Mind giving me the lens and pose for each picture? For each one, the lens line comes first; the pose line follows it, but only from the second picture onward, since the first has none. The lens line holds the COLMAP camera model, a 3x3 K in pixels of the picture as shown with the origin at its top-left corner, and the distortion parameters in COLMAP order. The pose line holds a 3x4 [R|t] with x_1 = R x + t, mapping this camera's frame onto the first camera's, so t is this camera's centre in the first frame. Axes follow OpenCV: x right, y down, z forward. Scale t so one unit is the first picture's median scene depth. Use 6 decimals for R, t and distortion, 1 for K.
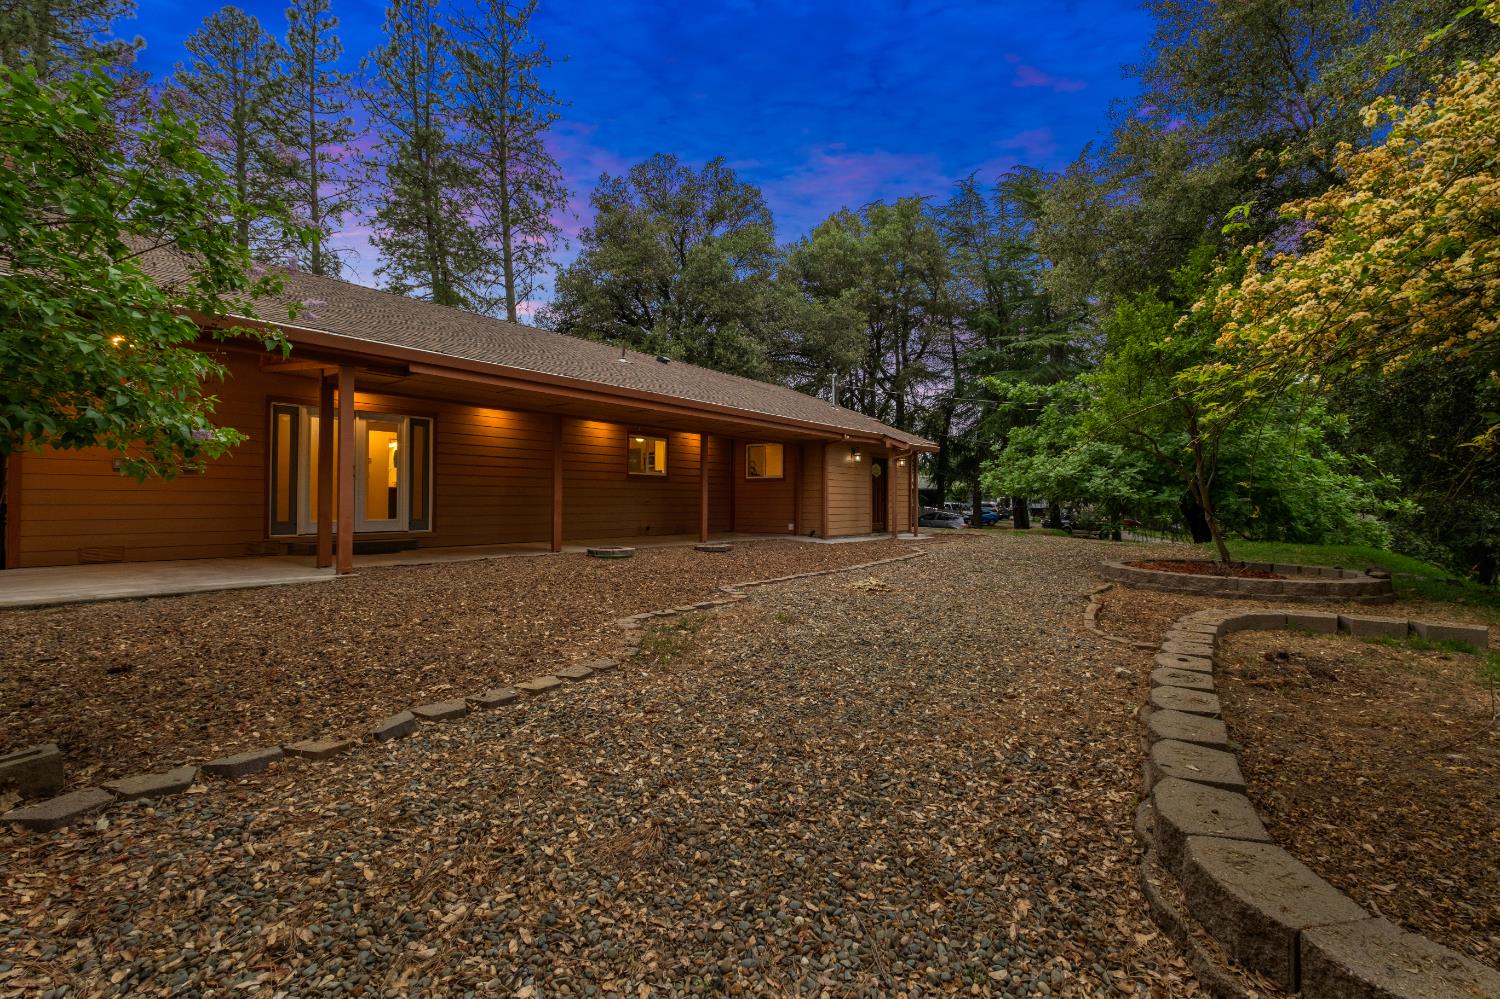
lens RADIAL K [[647.5, 0, 749.0], [0, 647.5, 497.4], [0, 0, 1]] dist [-0.001155, -0.000049]
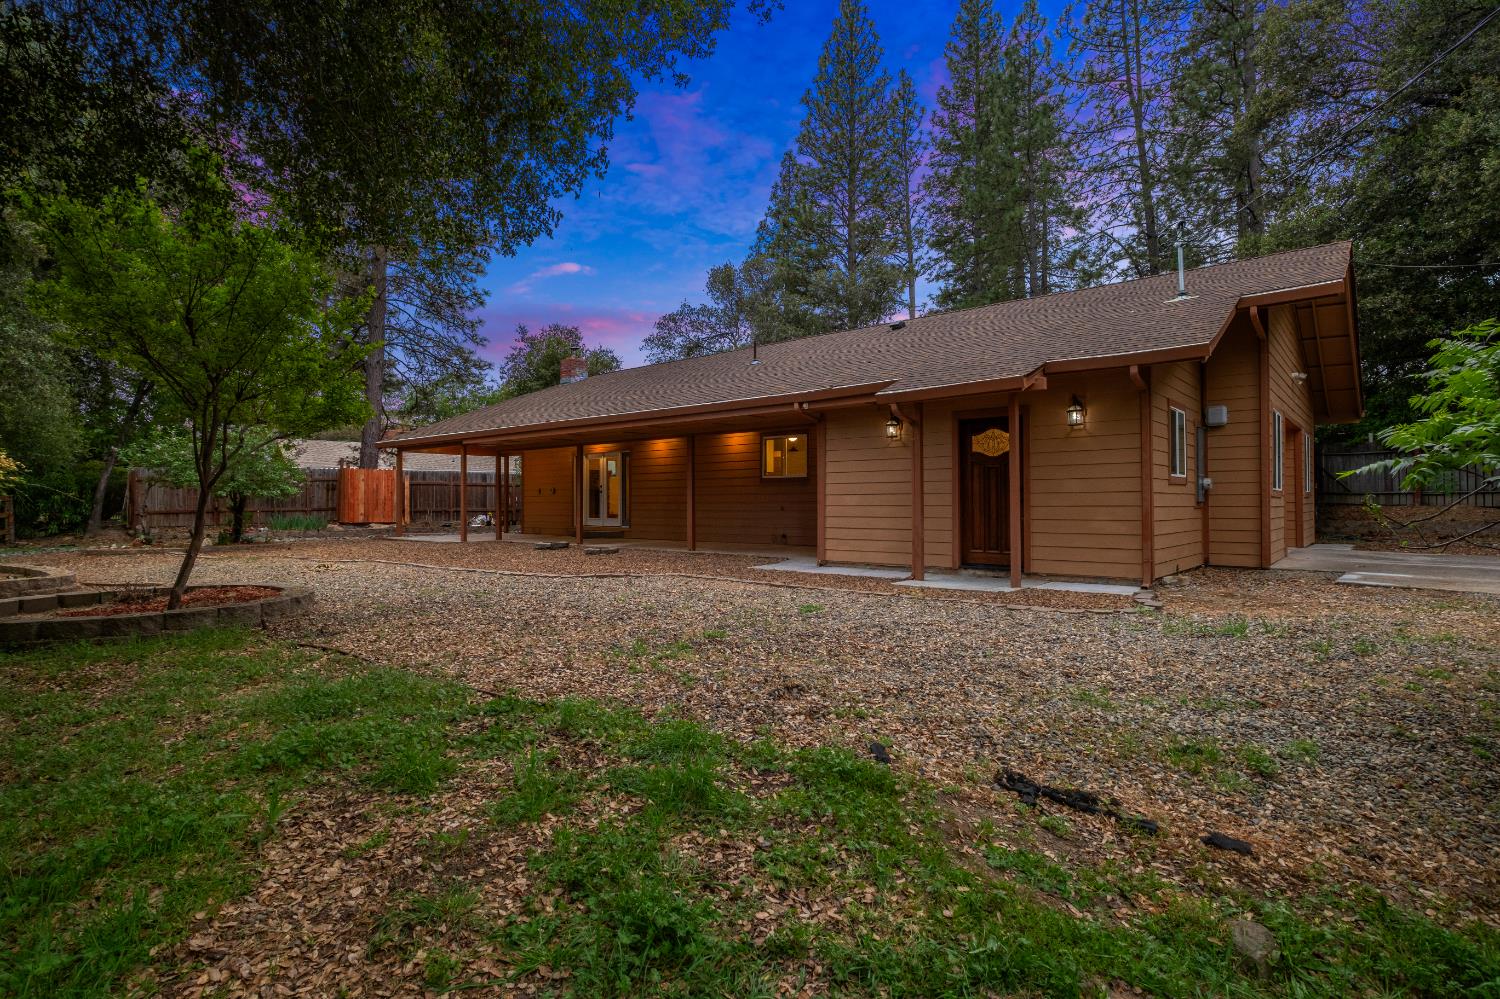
lens RADIAL K [[757.3, 0, 749.3], [0, 757.3, 500.2], [0, 0, 1]] dist [0.000368, 0.000002]
pose [[-0.012573, -0.006776, -0.999898, 0.938769], [0.009573, 0.999930, -0.006897, 0.003683], [0.999875, -0.009658, -0.012507, 0.997107]]
